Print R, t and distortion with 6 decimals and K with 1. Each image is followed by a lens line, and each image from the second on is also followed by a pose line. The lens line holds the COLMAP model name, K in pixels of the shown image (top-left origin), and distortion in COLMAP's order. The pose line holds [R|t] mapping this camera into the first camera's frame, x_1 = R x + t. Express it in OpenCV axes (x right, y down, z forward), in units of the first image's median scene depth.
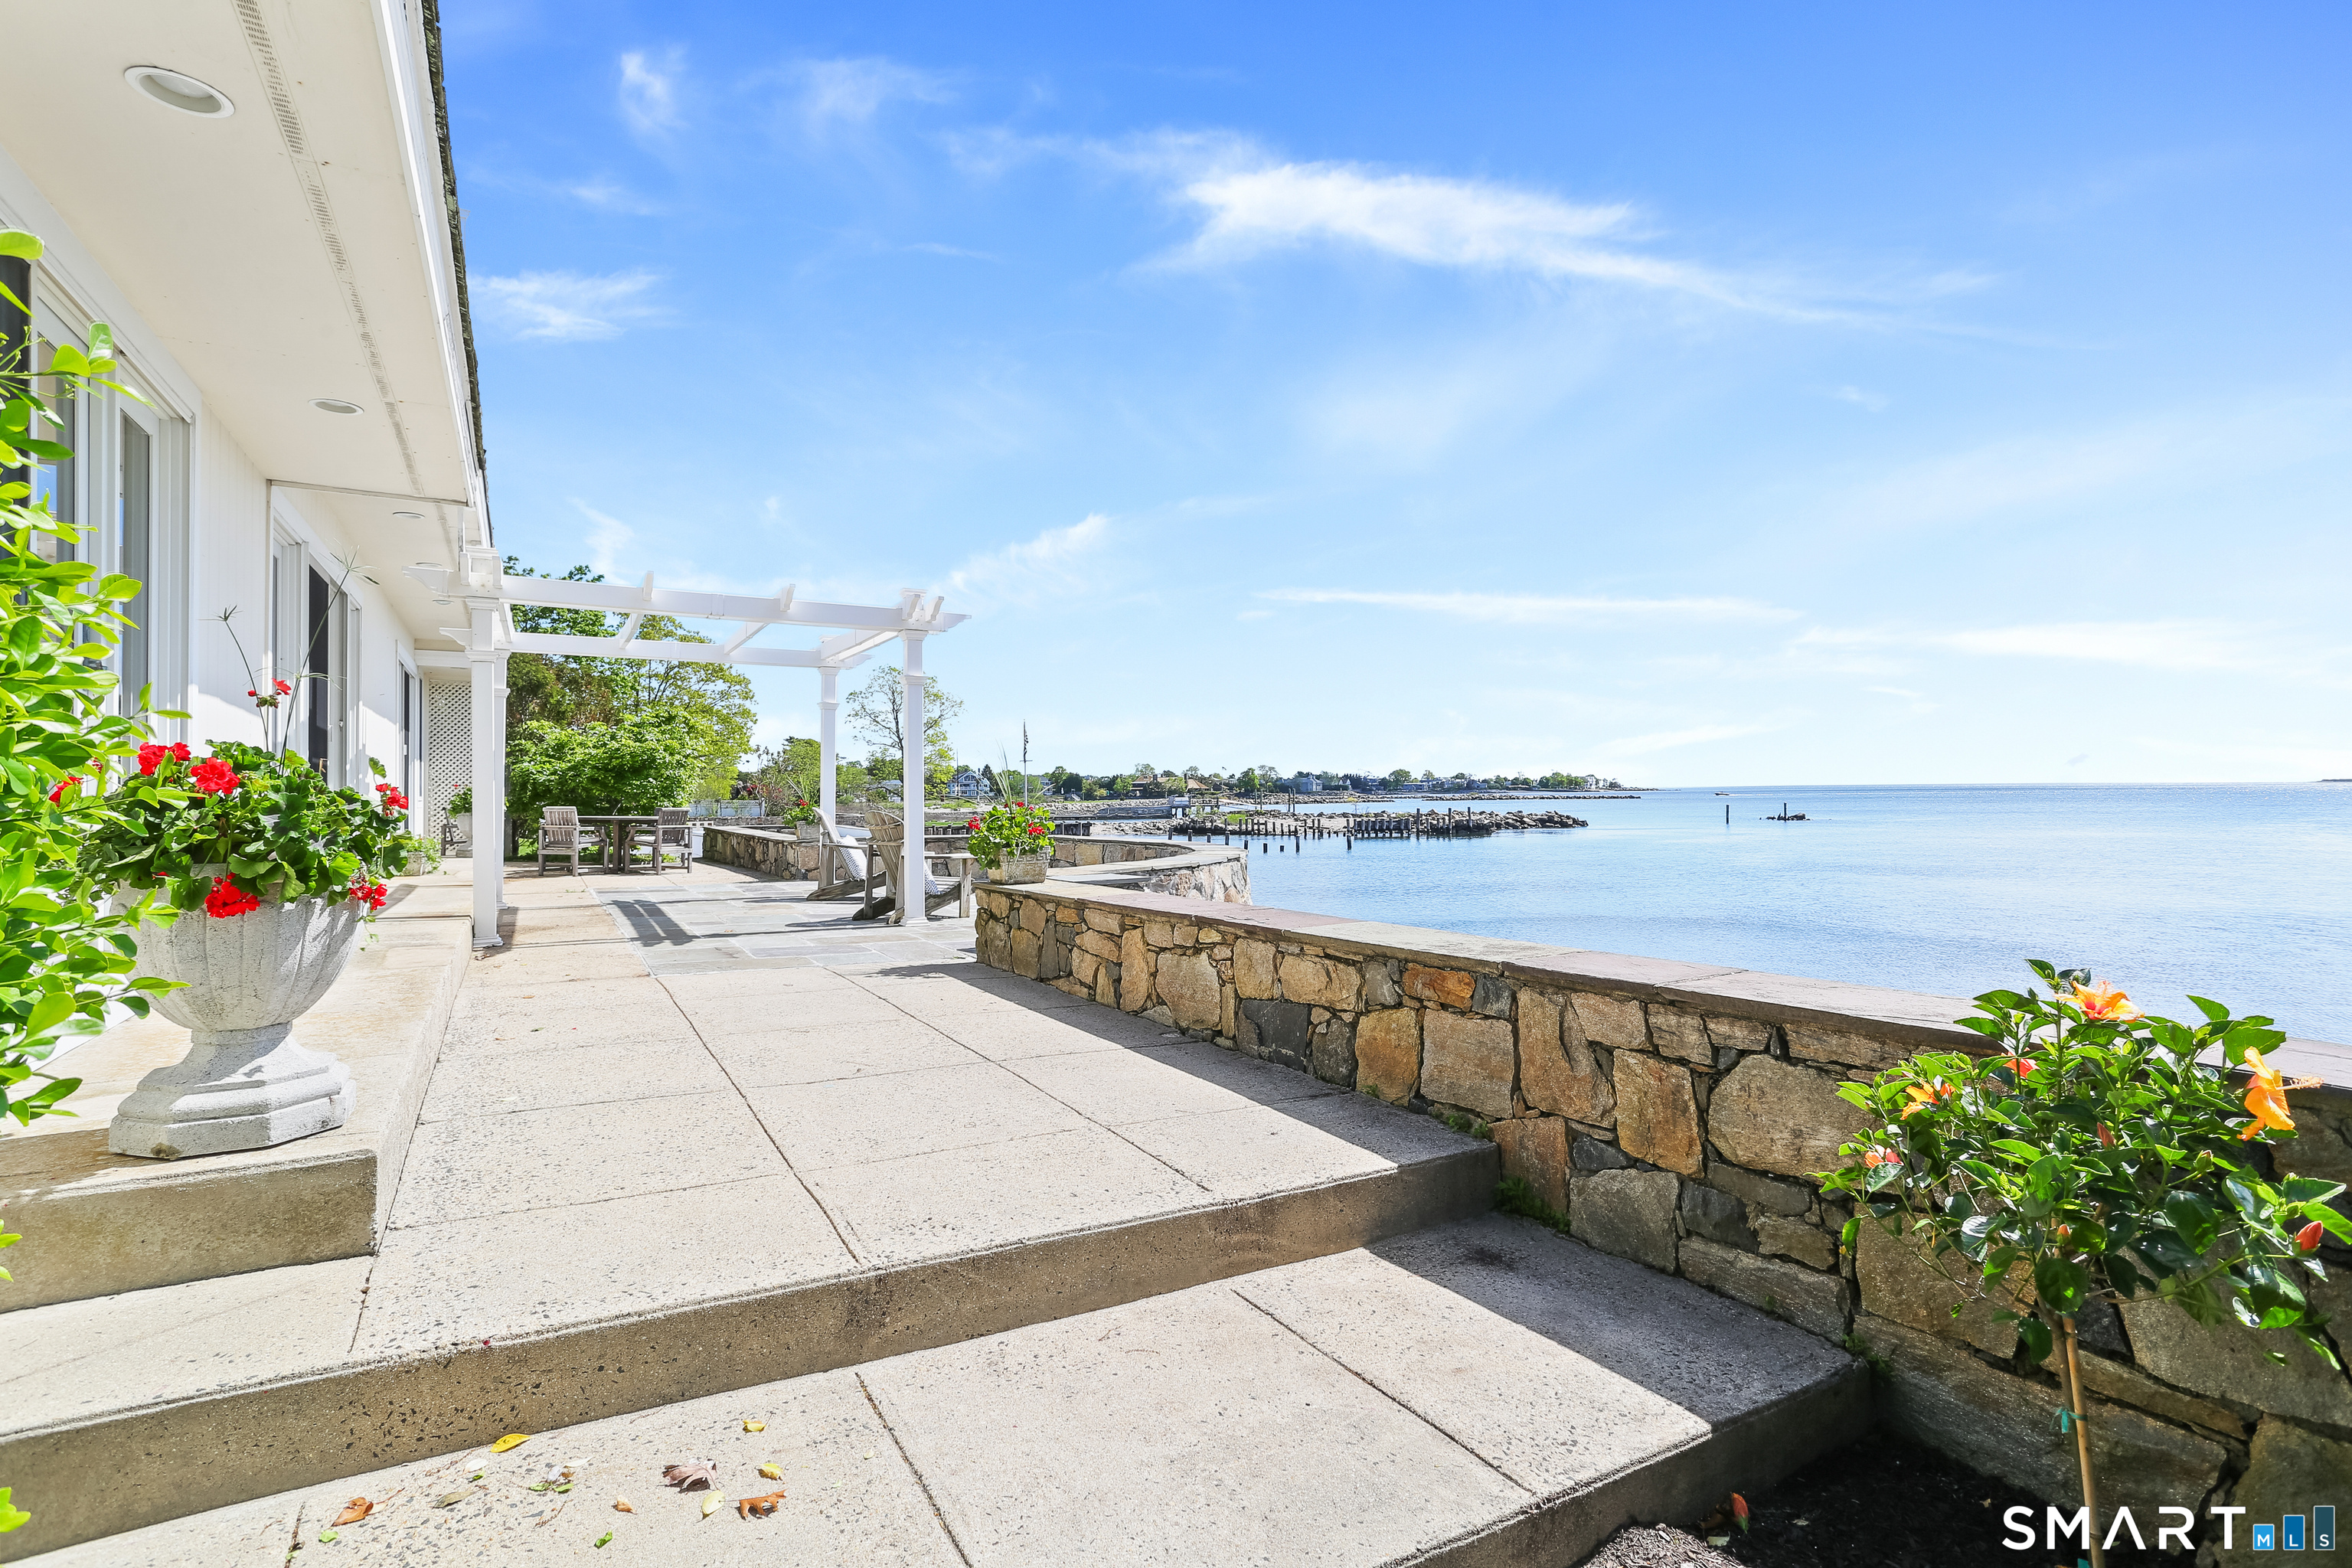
lens RADIAL K [[1138.8, 0, 1176.0], [0, 1138.8, 784.0], [0, 0, 1]] dist [0.001013, 0.000132]
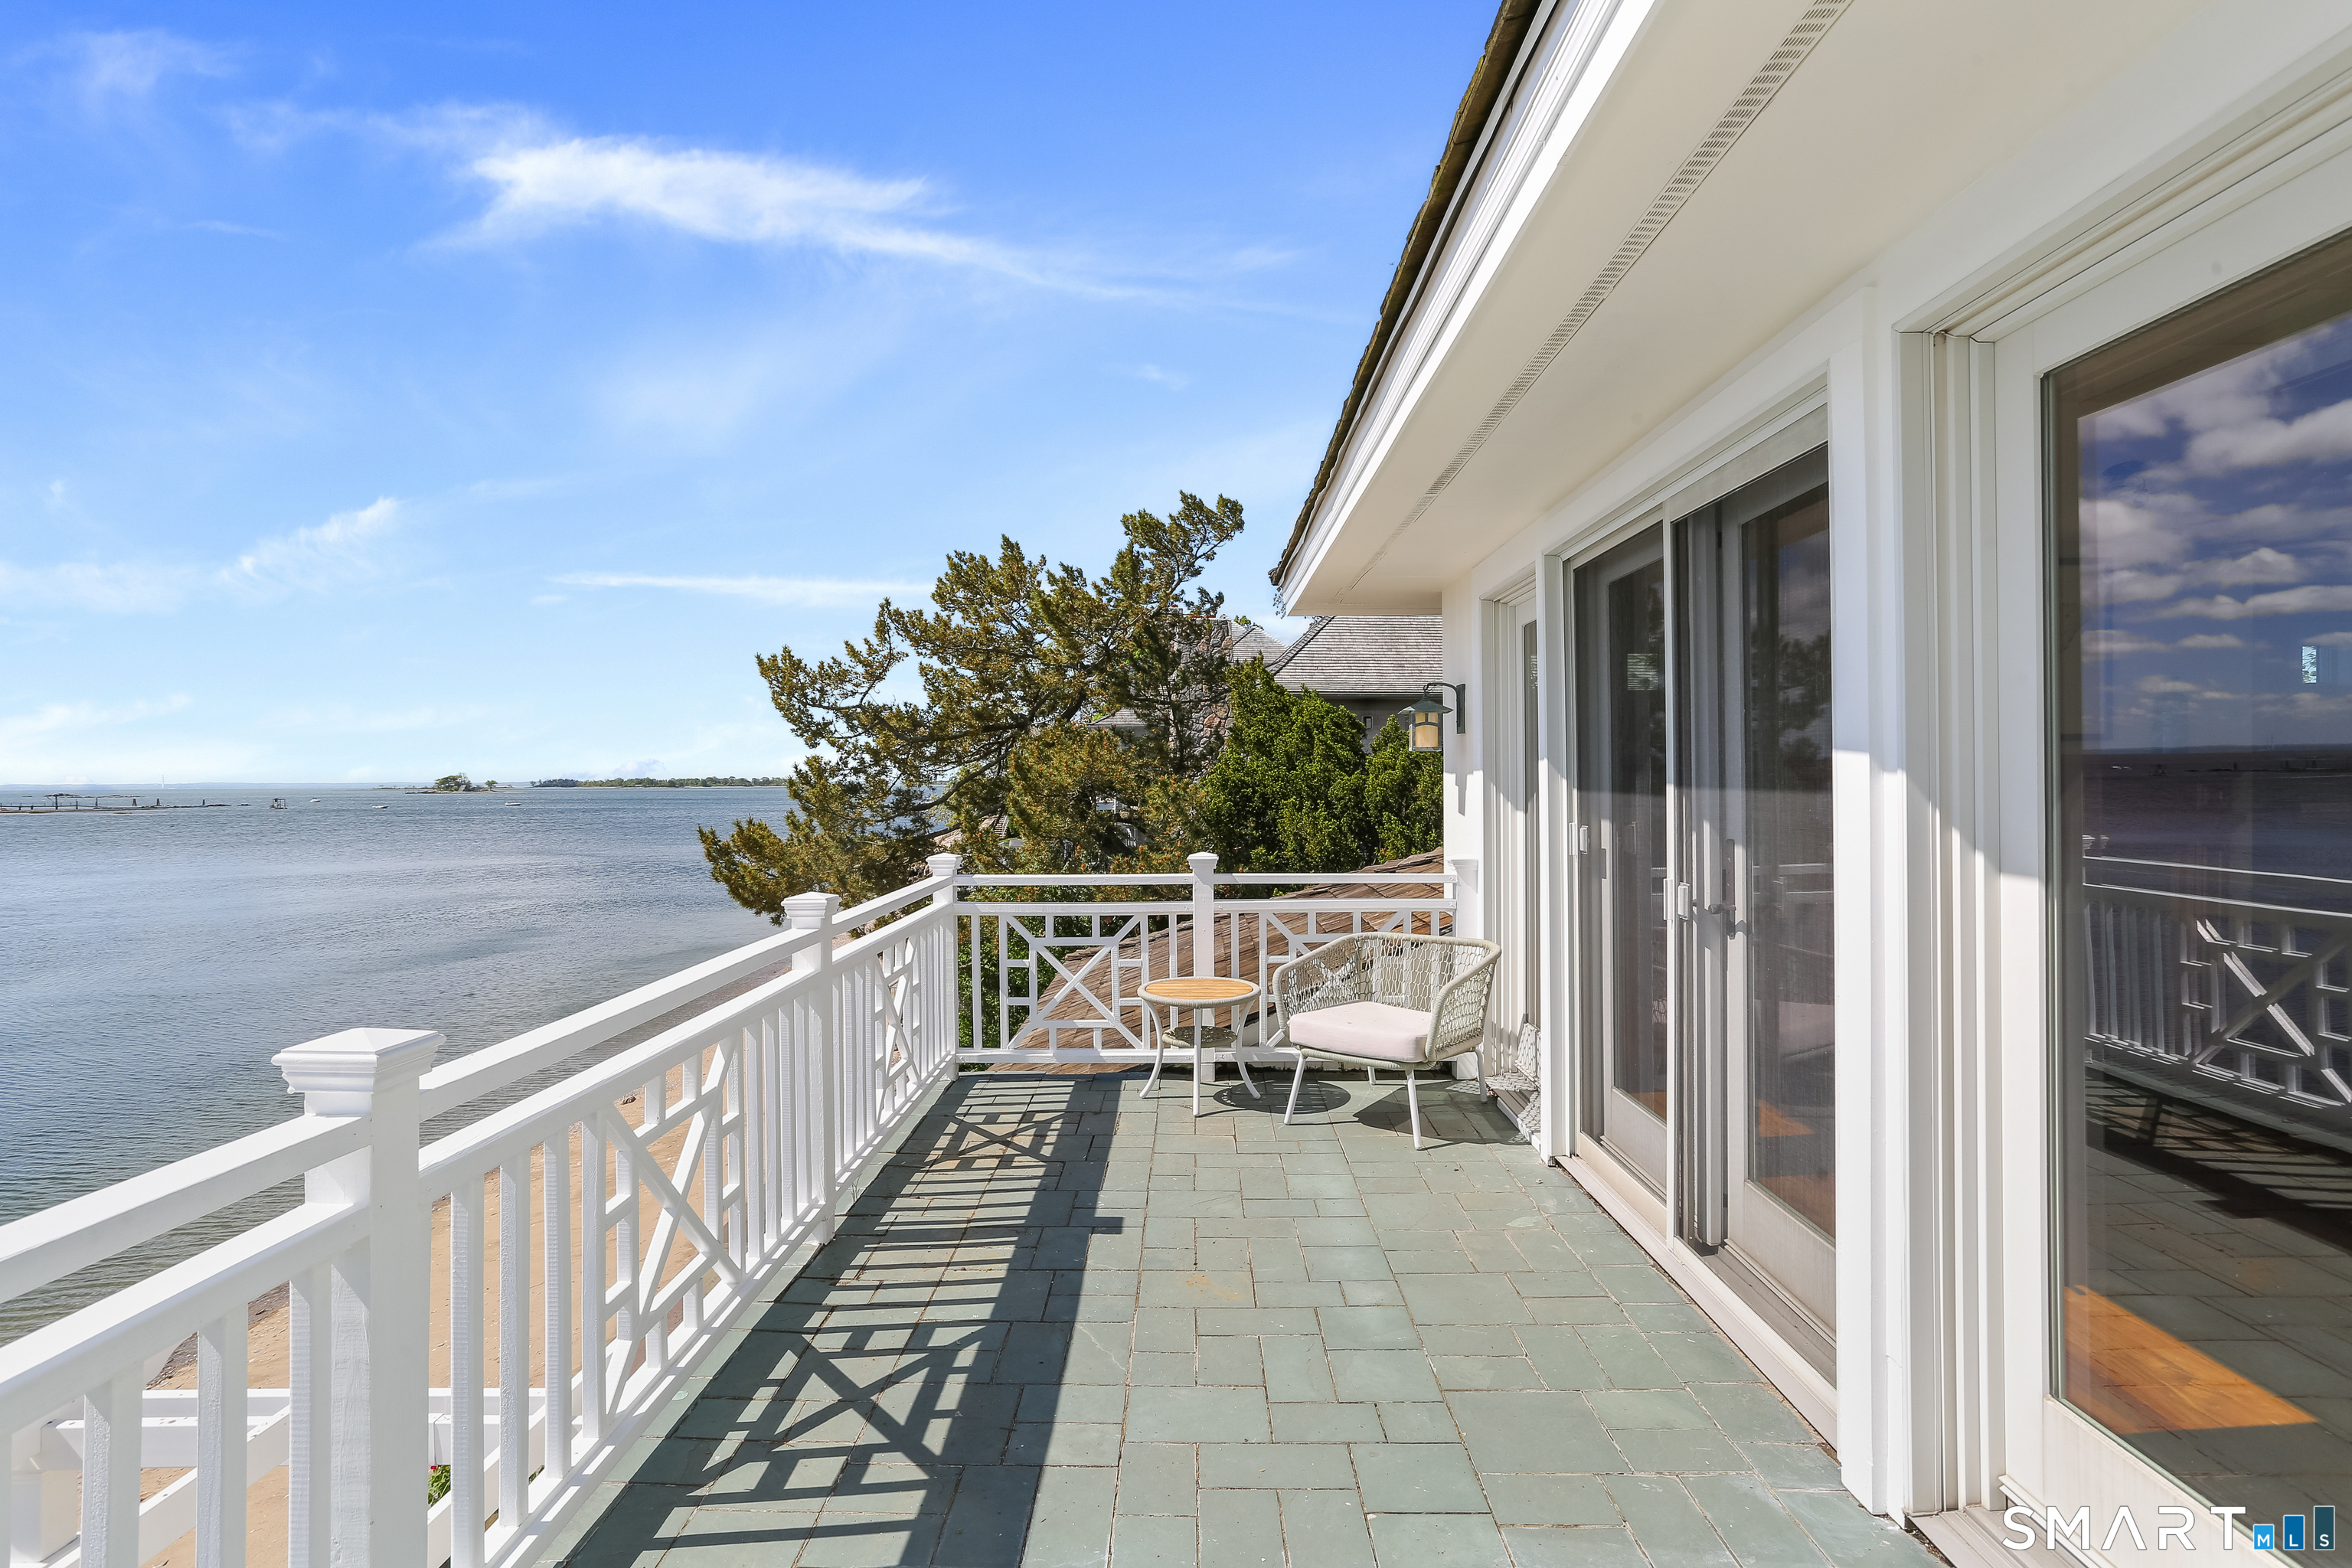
lens RADIAL K [[1138.8, 0, 1176.0], [0, 1138.8, 784.0], [0, 0, 1]] dist [0.001013, 0.000132]
pose [[0.999996, -0.002477, -0.001610, 0.614489], [0.002500, 0.999892, 0.014506, -0.001761], [0.001574, -0.014510, 0.999893, 0.012338]]
